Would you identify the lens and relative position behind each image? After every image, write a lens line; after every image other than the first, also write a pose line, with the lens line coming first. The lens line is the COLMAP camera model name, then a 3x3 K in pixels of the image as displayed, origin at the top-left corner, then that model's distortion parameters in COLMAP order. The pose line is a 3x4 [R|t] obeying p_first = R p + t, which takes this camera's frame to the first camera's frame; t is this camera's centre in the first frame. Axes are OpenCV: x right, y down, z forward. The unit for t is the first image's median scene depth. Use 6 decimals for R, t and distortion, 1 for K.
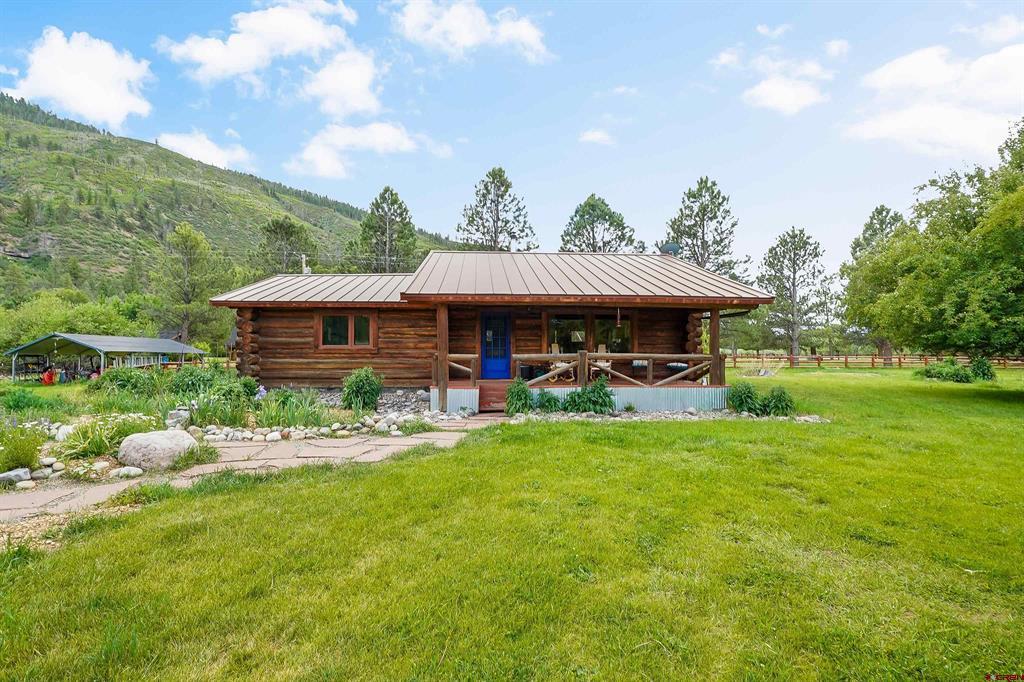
lens RADIAL K [[439.7, 0, 510.7], [0, 439.7, 344.7], [0, 0, 1]] dist [-0.007098, 0.002292]
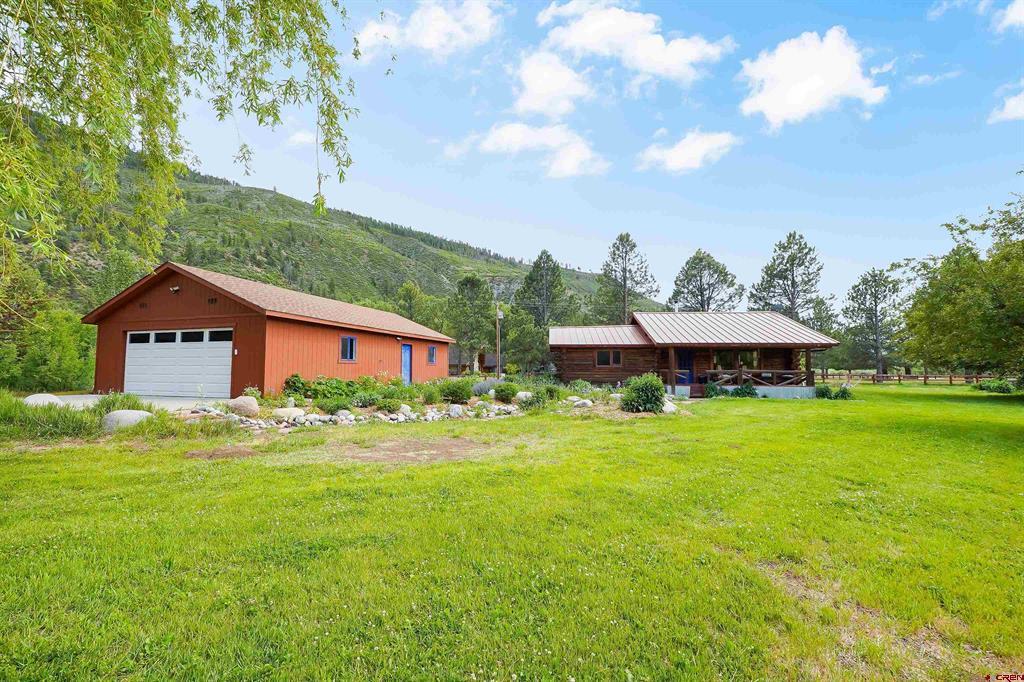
lens RADIAL K [[439.7, 0, 504.5], [0, 439.7, 341.8], [0, 0, 1]] dist [-0.007098, 0.002292]
pose [[0.986836, -0.005382, -0.161635, -0.174418], [-0.002613, 0.998785, -0.049211, -0.002276], [0.161704, 0.048985, 0.985623, -0.361509]]
